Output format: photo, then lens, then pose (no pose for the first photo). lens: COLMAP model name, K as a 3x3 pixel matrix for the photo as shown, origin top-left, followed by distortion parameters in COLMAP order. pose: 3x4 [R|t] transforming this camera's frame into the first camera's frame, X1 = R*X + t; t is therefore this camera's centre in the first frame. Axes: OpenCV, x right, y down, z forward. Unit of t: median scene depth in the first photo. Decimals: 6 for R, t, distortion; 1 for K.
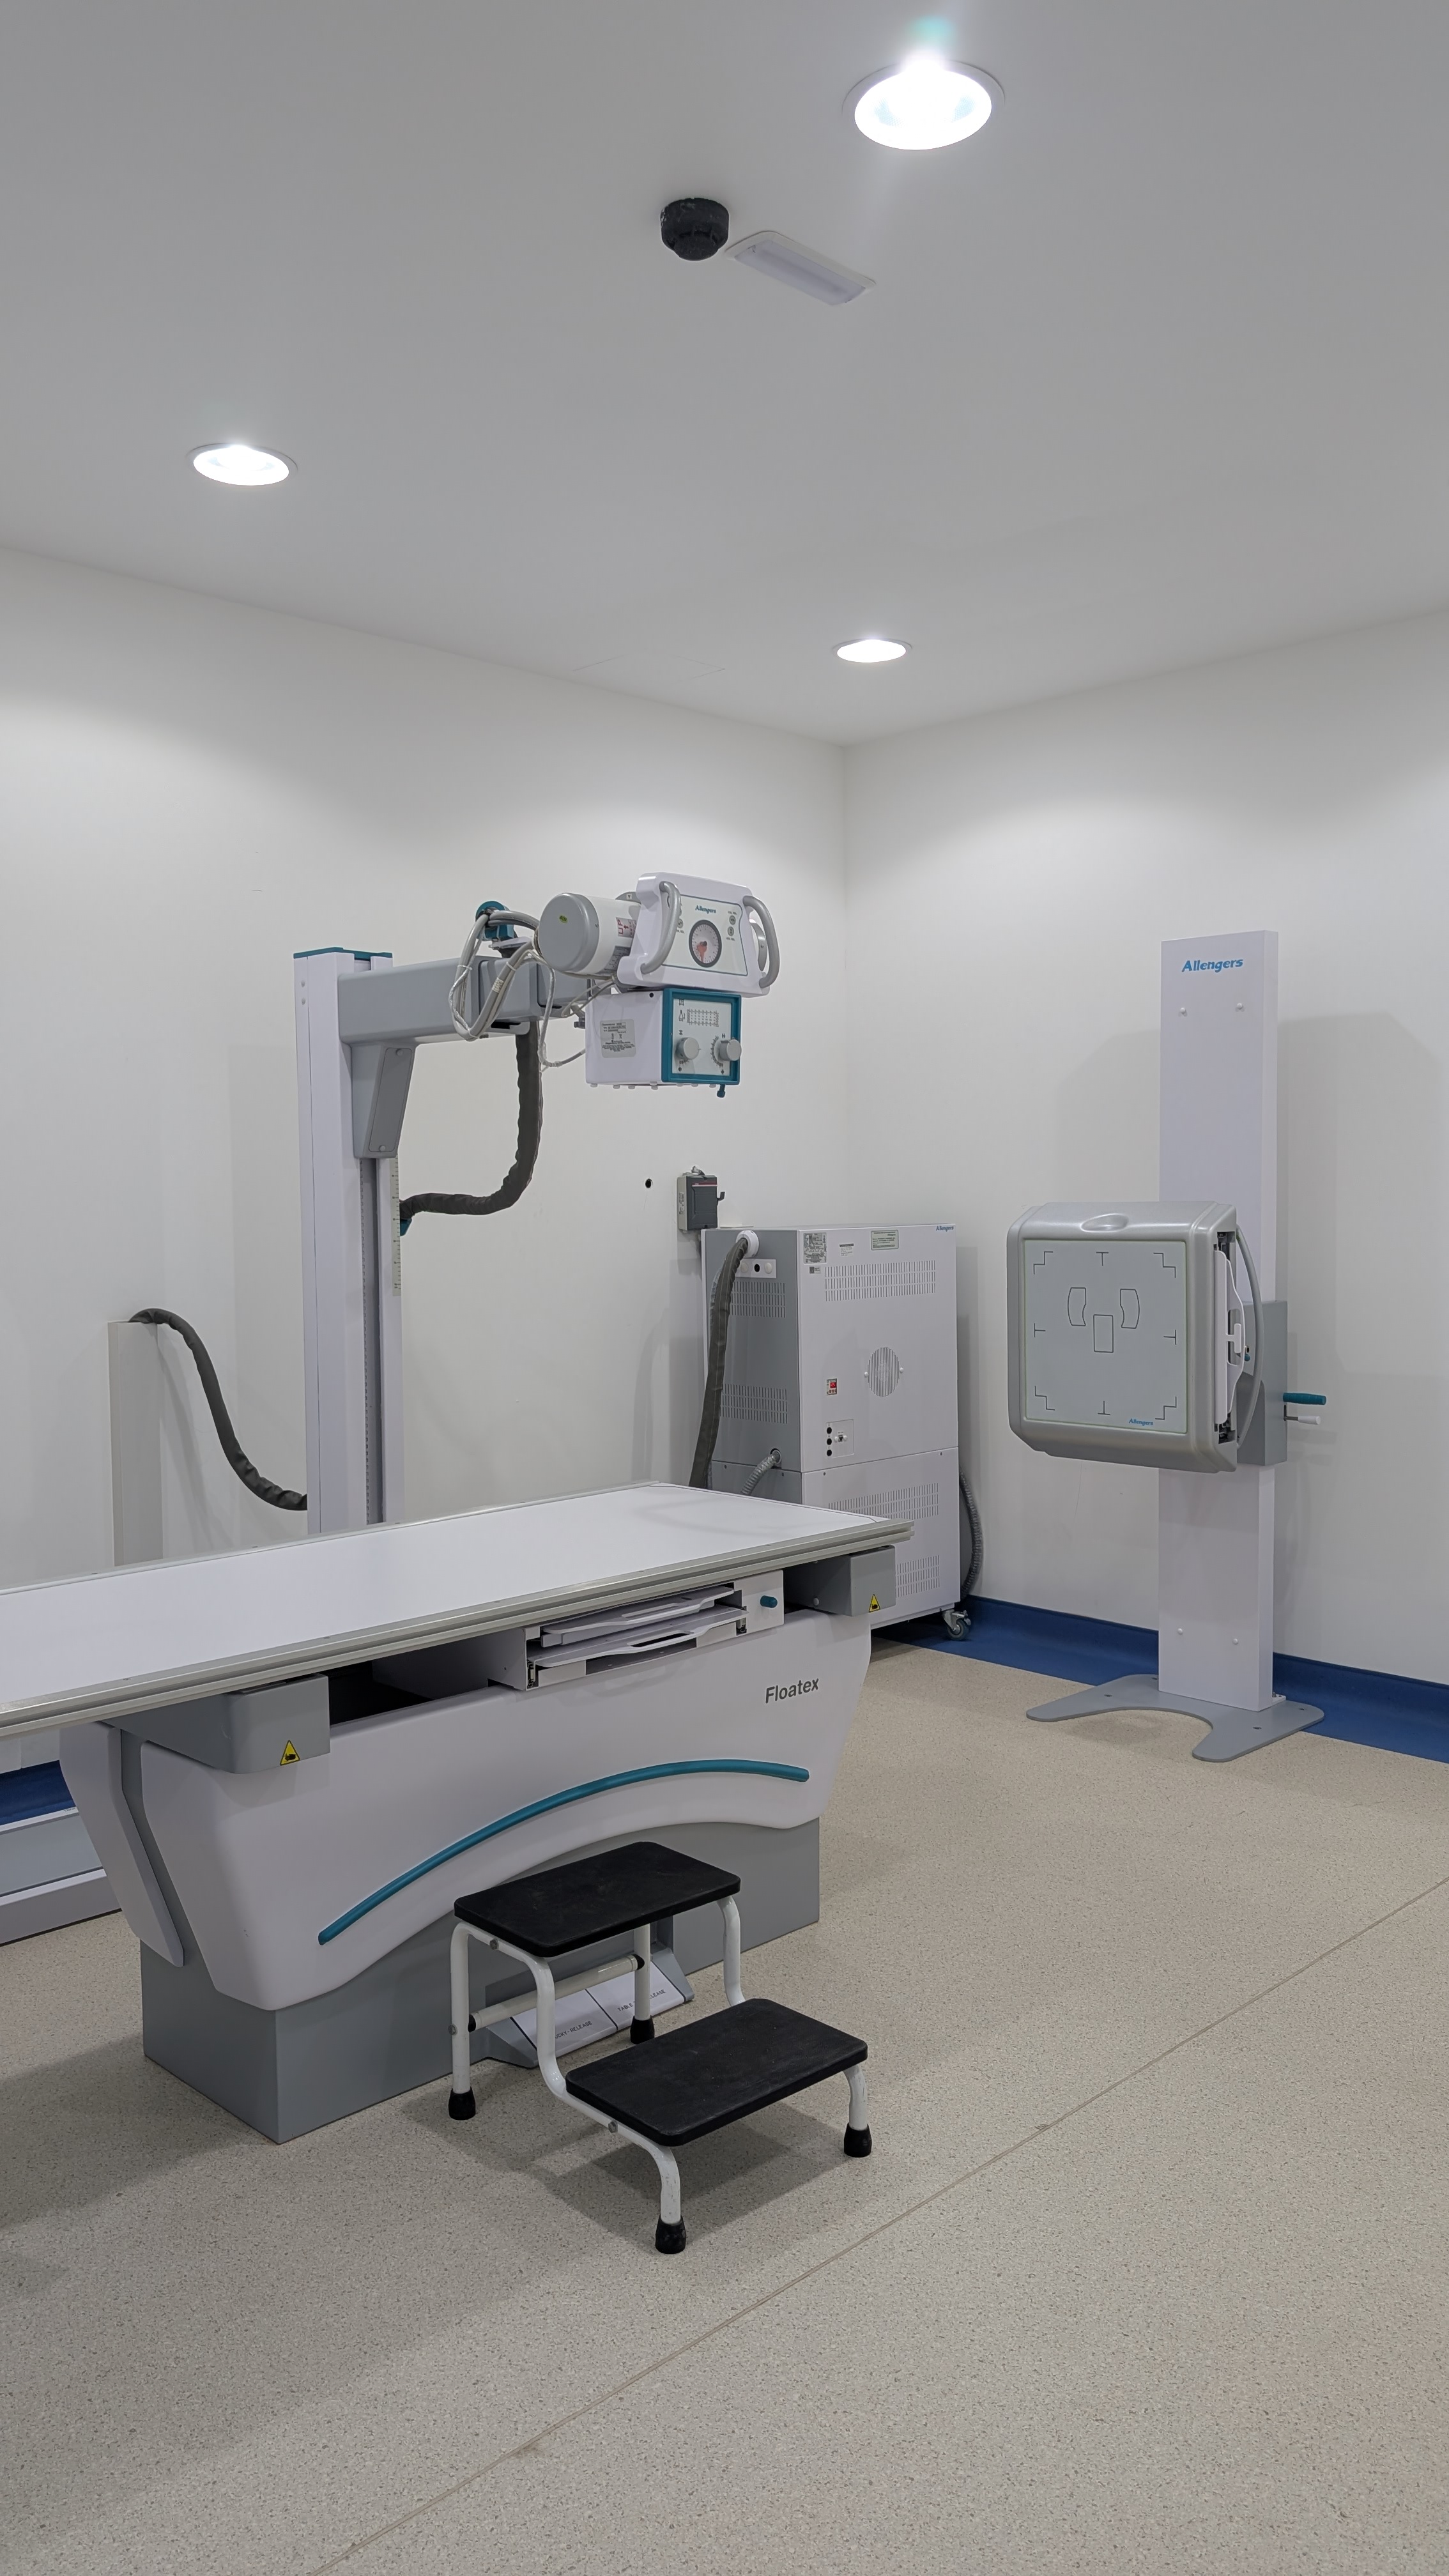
lens RADIAL K [[1896.2, 0, 724.0], [0, 1896.2, 1302.7], [0, 0, 1]] dist [0.019426, -0.028529]
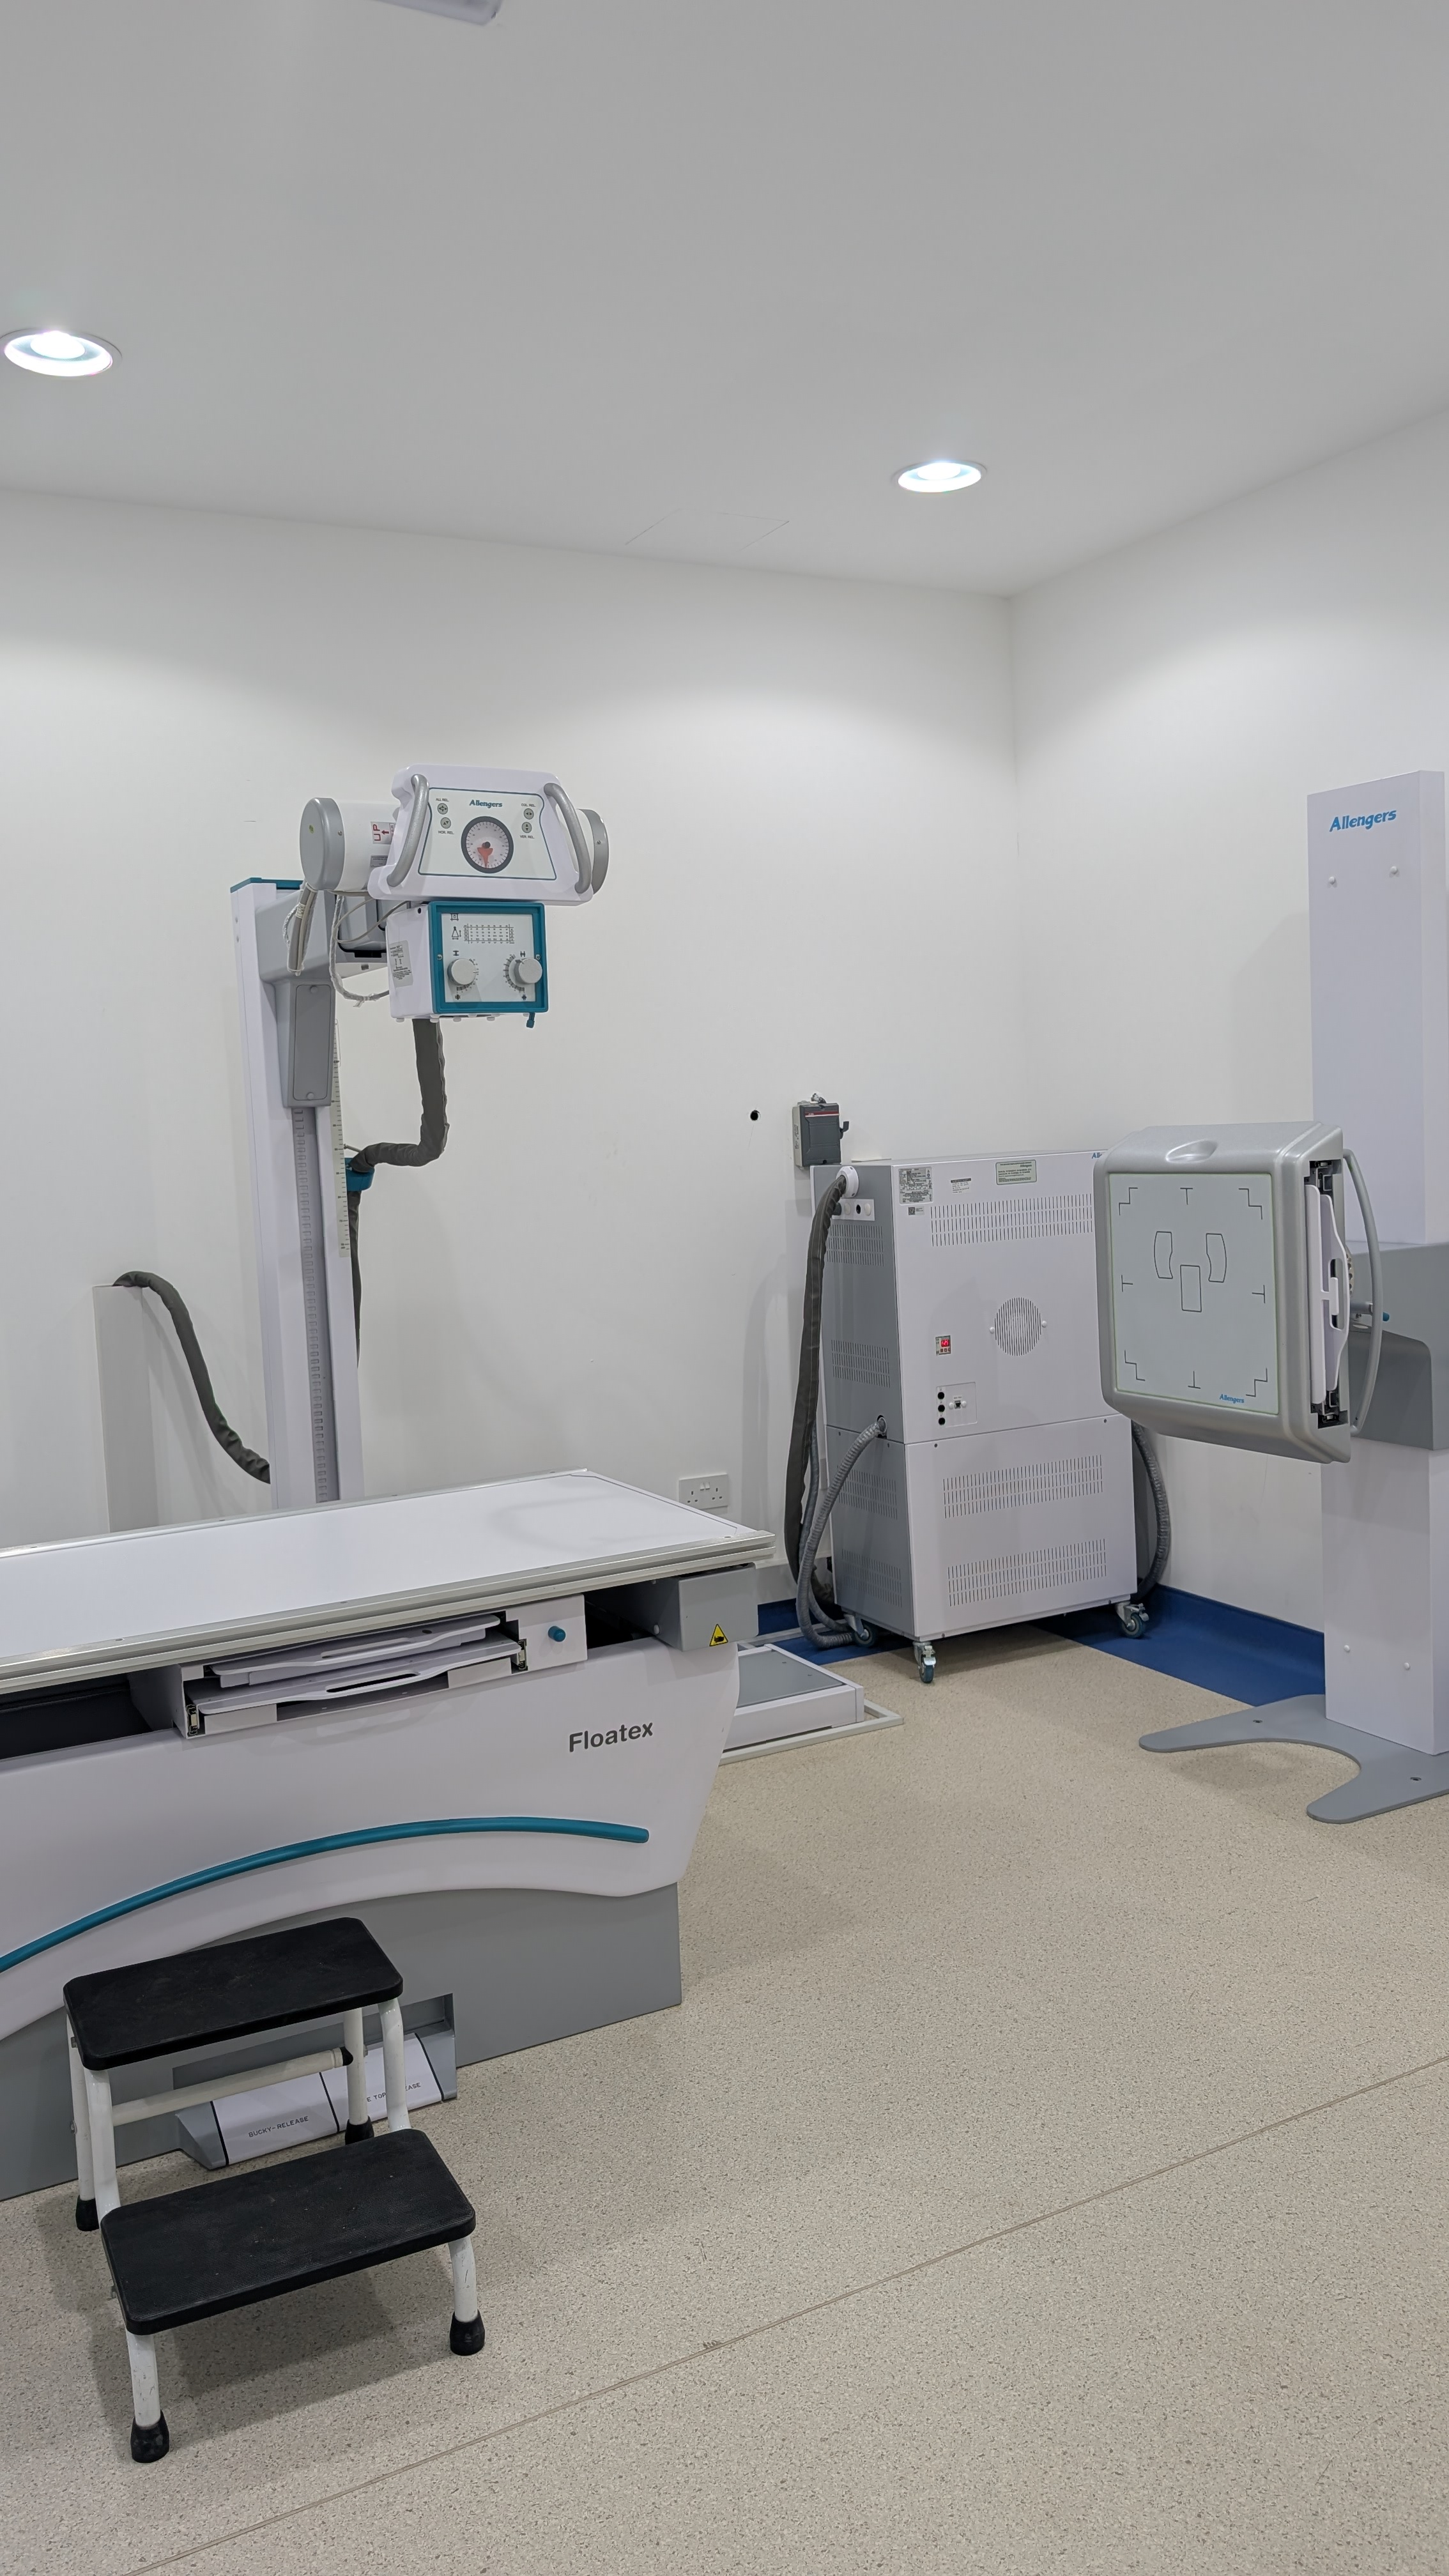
lens RADIAL K [[1896.2, 0, 729.0], [0, 1896.2, 1277.2], [0, 0, 1]] dist [0.019426, -0.028529]
pose [[0.956894, -0.007906, -0.290331, 0.261029], [0.017434, 0.999390, 0.030246, -0.017472], [0.289915, -0.034003, 0.956448, 0.175662]]
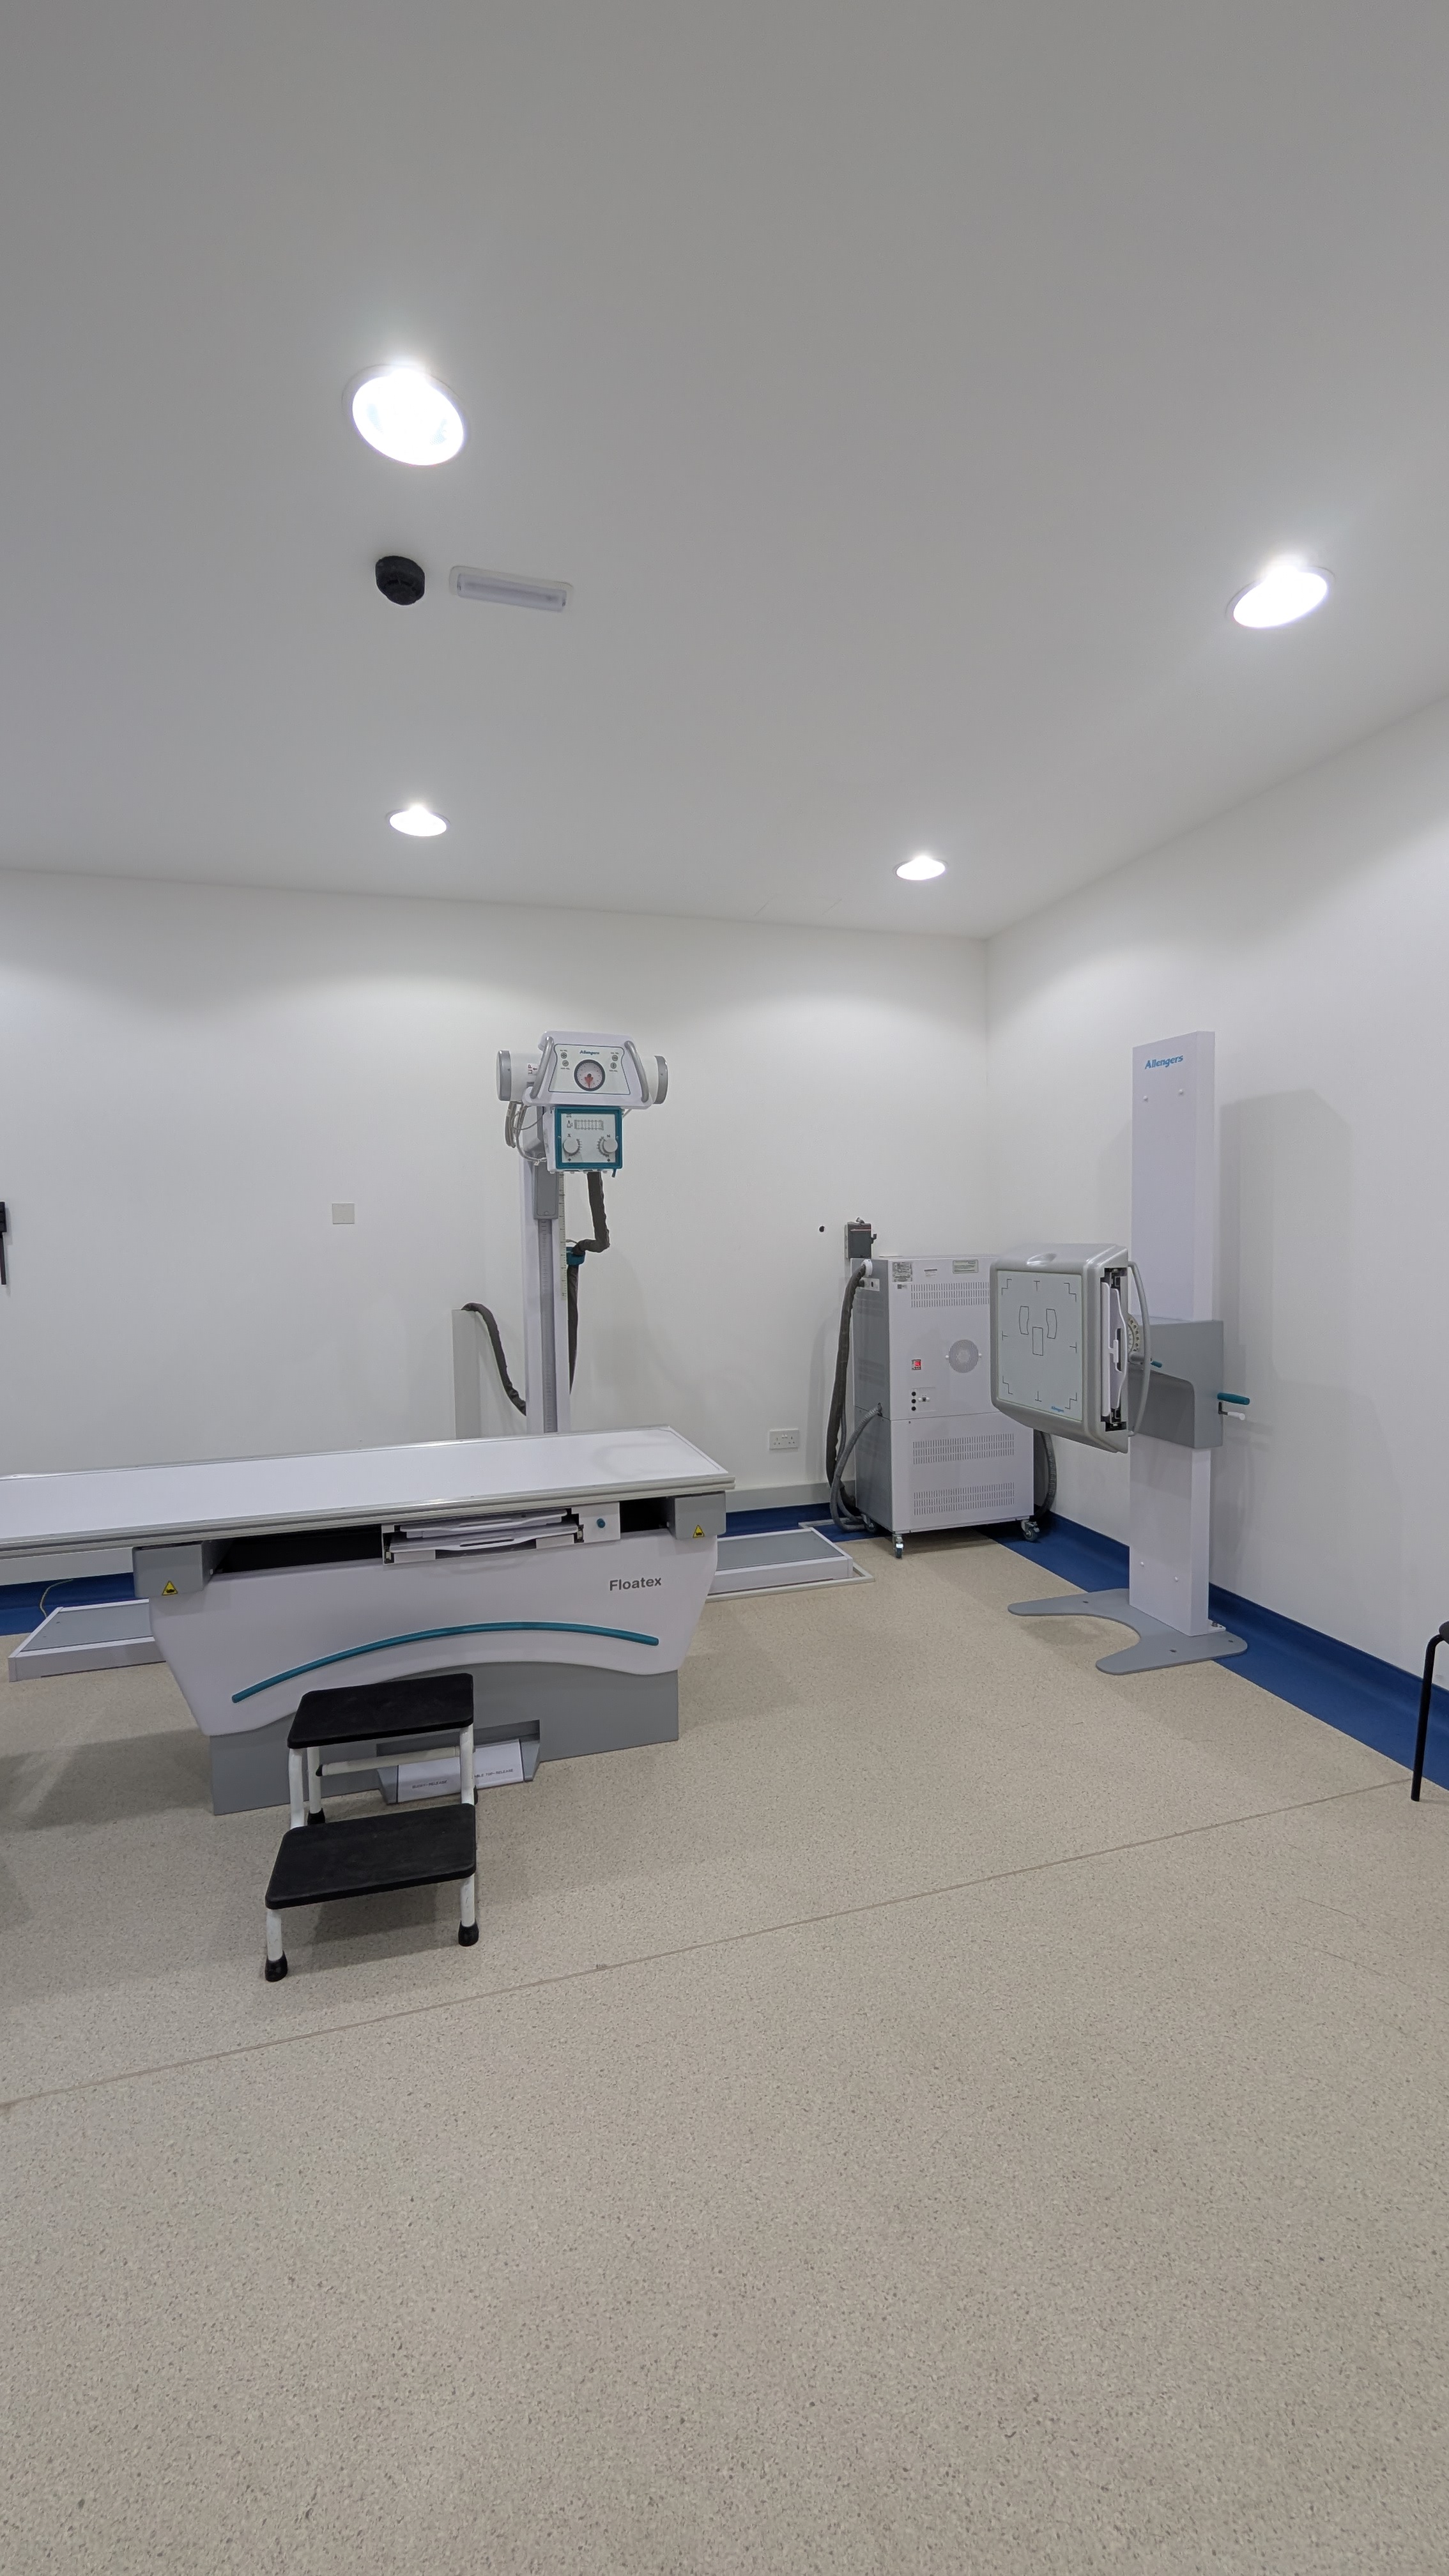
lens RADIAL K [[981.4, 0, 714.6], [0, 981.4, 1289.5], [0, 0, 1]] dist [-0.004903, 0.000491]
pose [[0.875828, 0.024191, -0.482017, 0.353656], [-0.021234, 0.999707, 0.011590, -0.025196], [0.482157, 0.000085, 0.876085, 0.291549]]
